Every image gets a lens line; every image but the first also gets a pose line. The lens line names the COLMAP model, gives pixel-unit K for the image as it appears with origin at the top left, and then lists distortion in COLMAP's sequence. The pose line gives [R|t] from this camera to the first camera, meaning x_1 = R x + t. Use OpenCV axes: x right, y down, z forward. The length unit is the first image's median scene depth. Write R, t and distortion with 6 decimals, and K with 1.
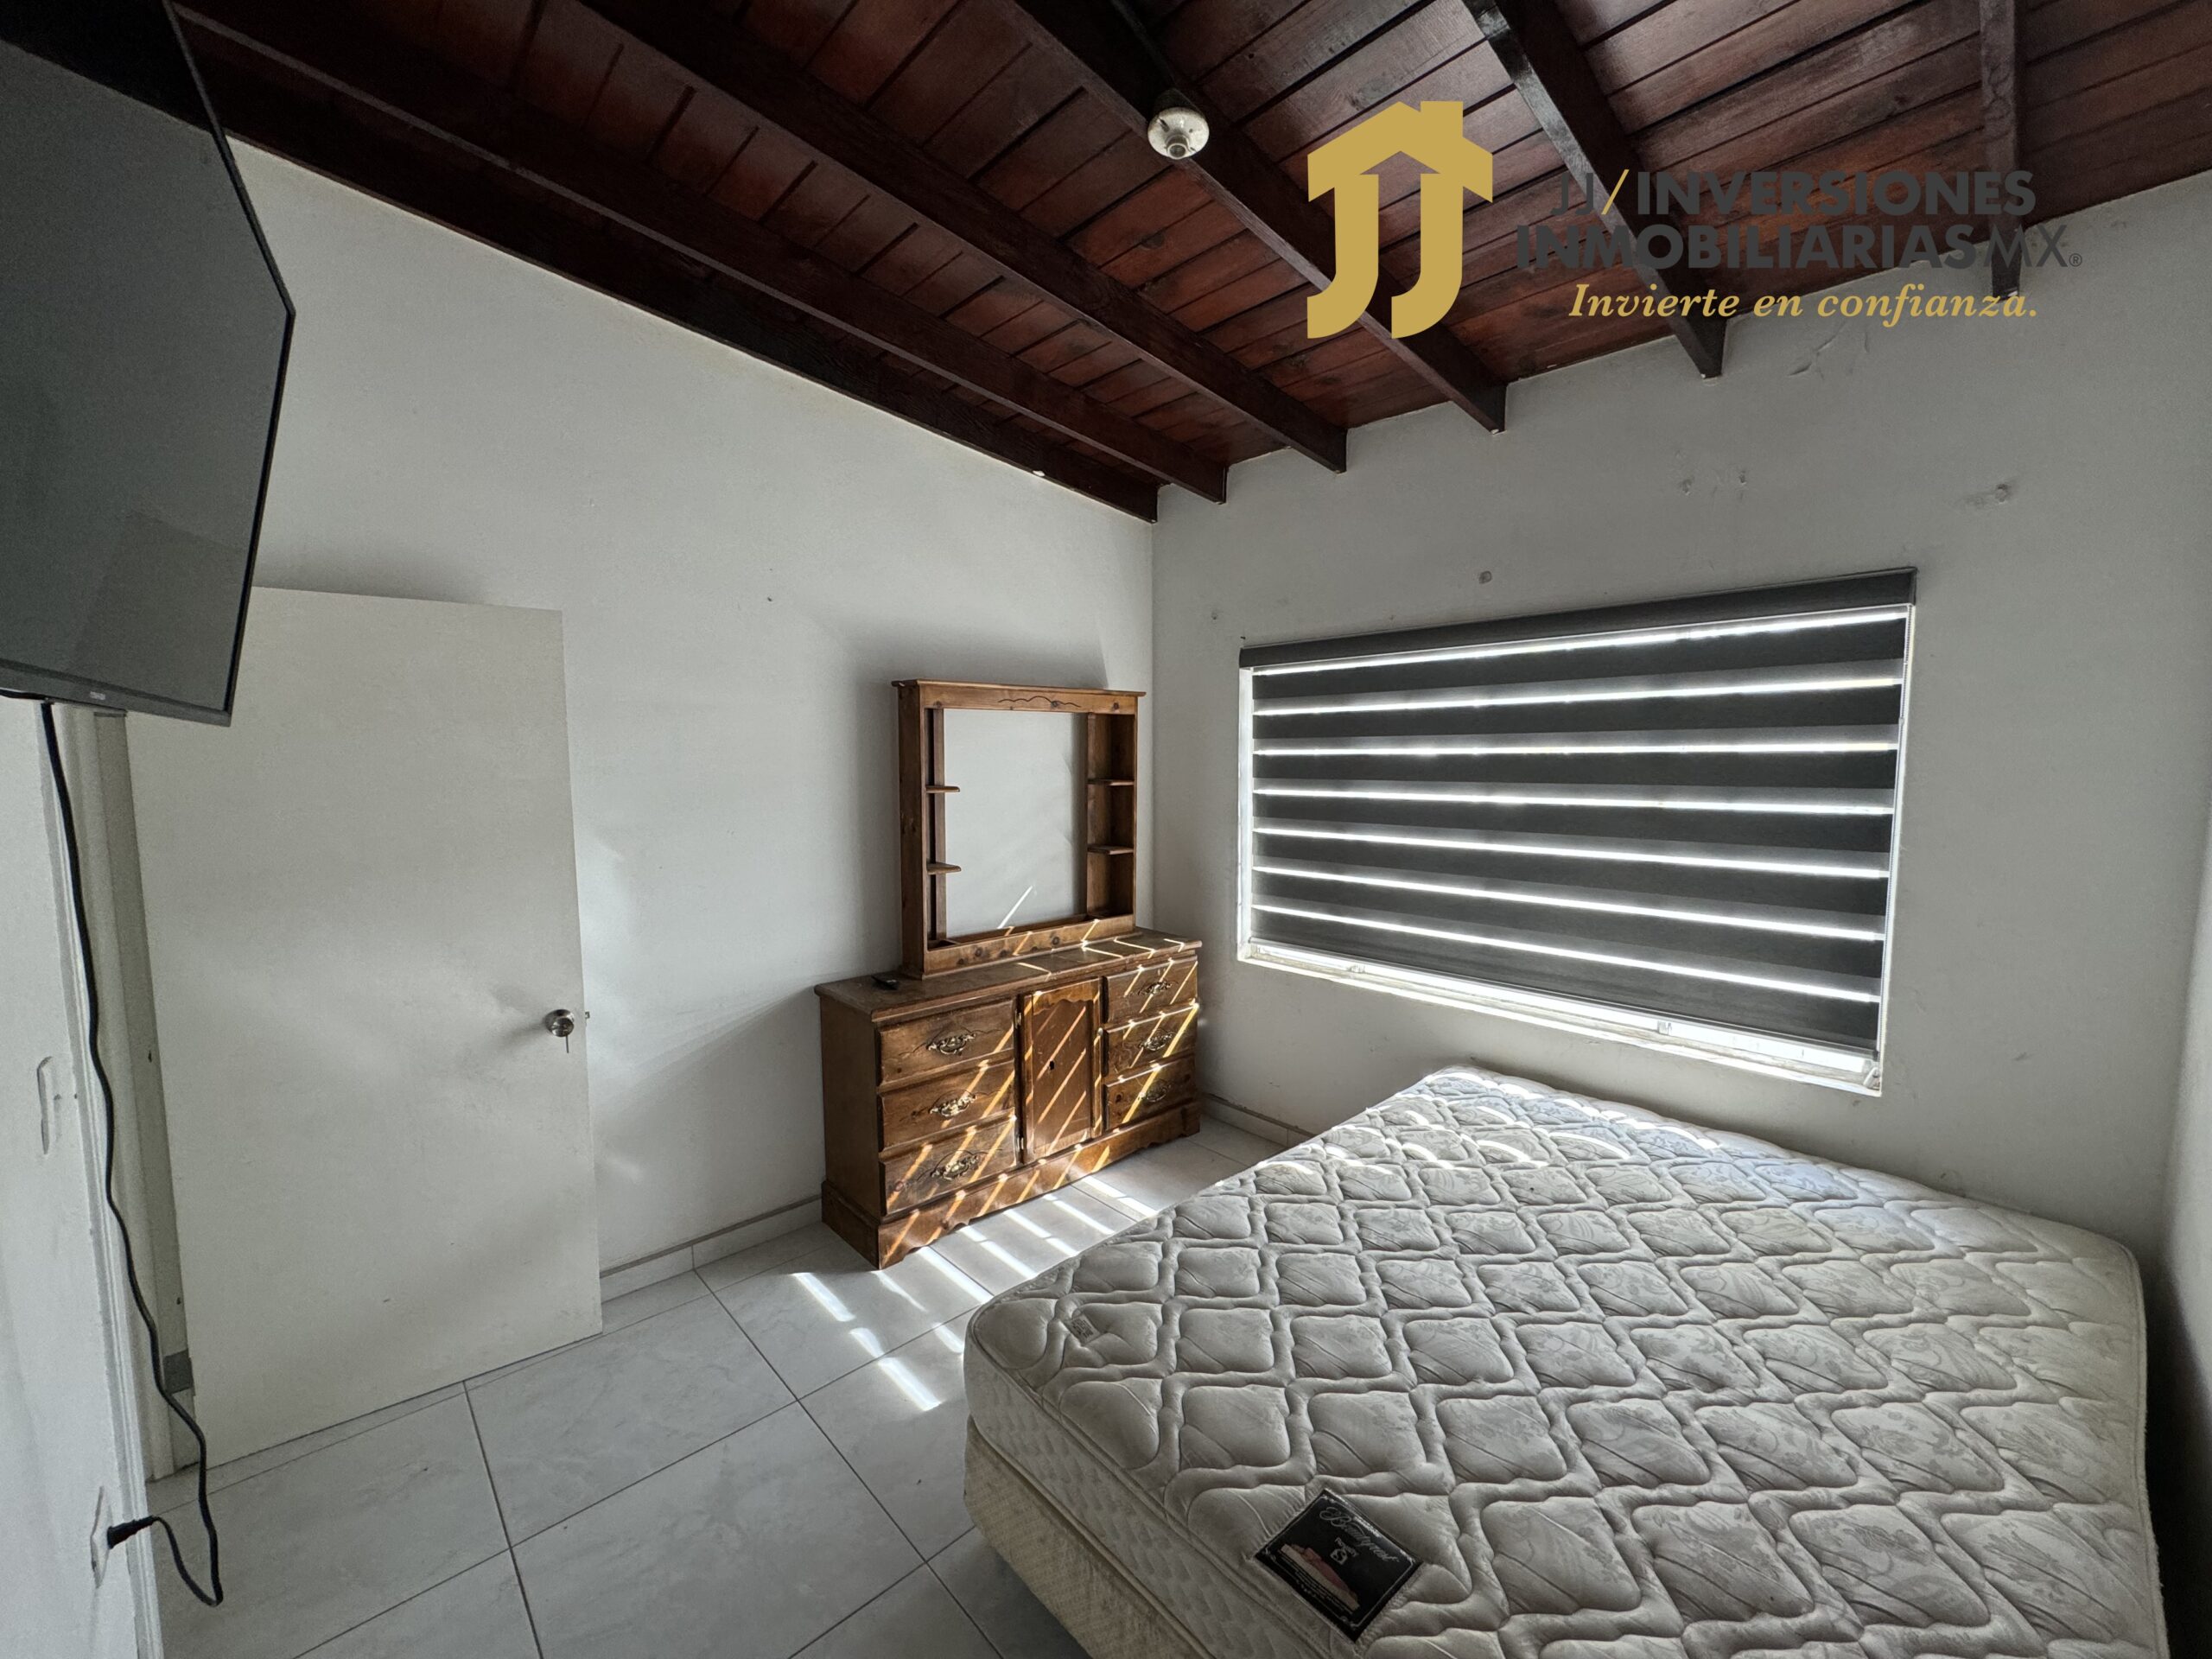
lens RADIAL K [[886.8, 0, 1106.0], [0, 886.8, 829.5], [0, 0, 1]] dist [-0.000541, -0.000202]
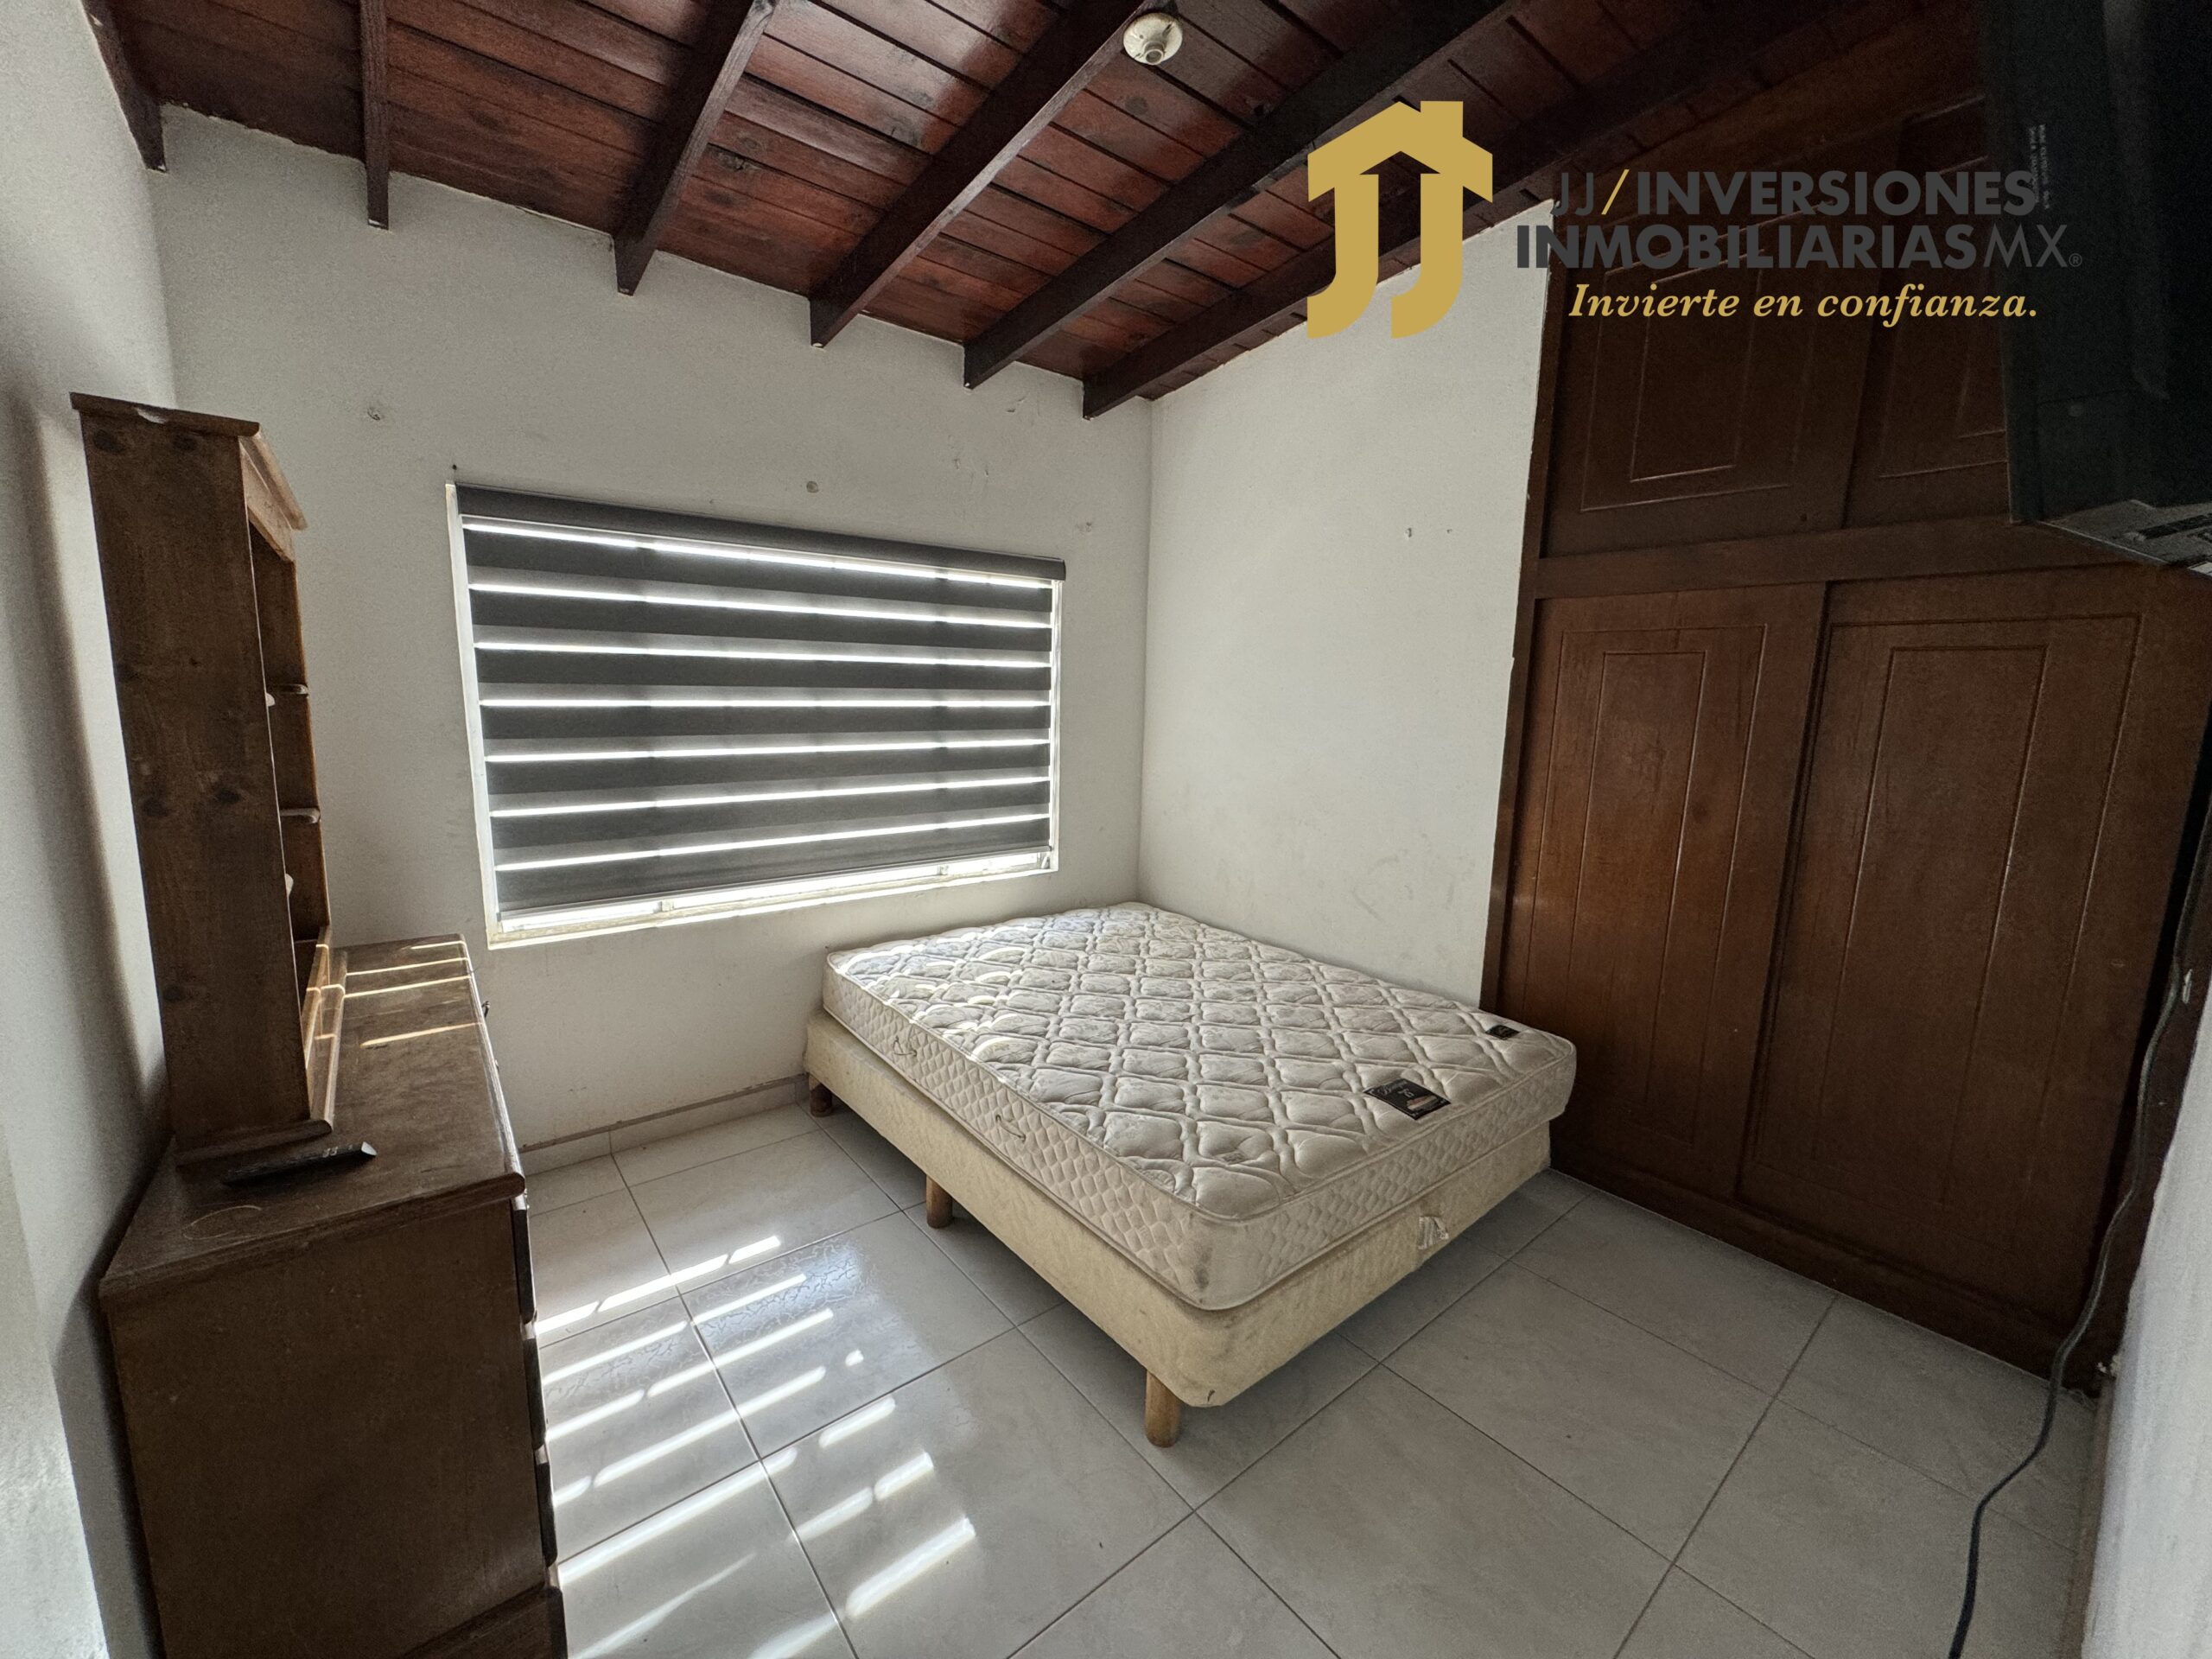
lens RADIAL K [[924.4, 0, 1101.0], [0, 924.4, 832.1], [0, 0, 1]] dist [-0.002220, 0.000006]
pose [[0.050877, -0.154877, 0.986623, -0.834740], [0.057168, 0.986734, 0.151946, -0.038677], [-0.997067, 0.048673, 0.059056, 0.757201]]
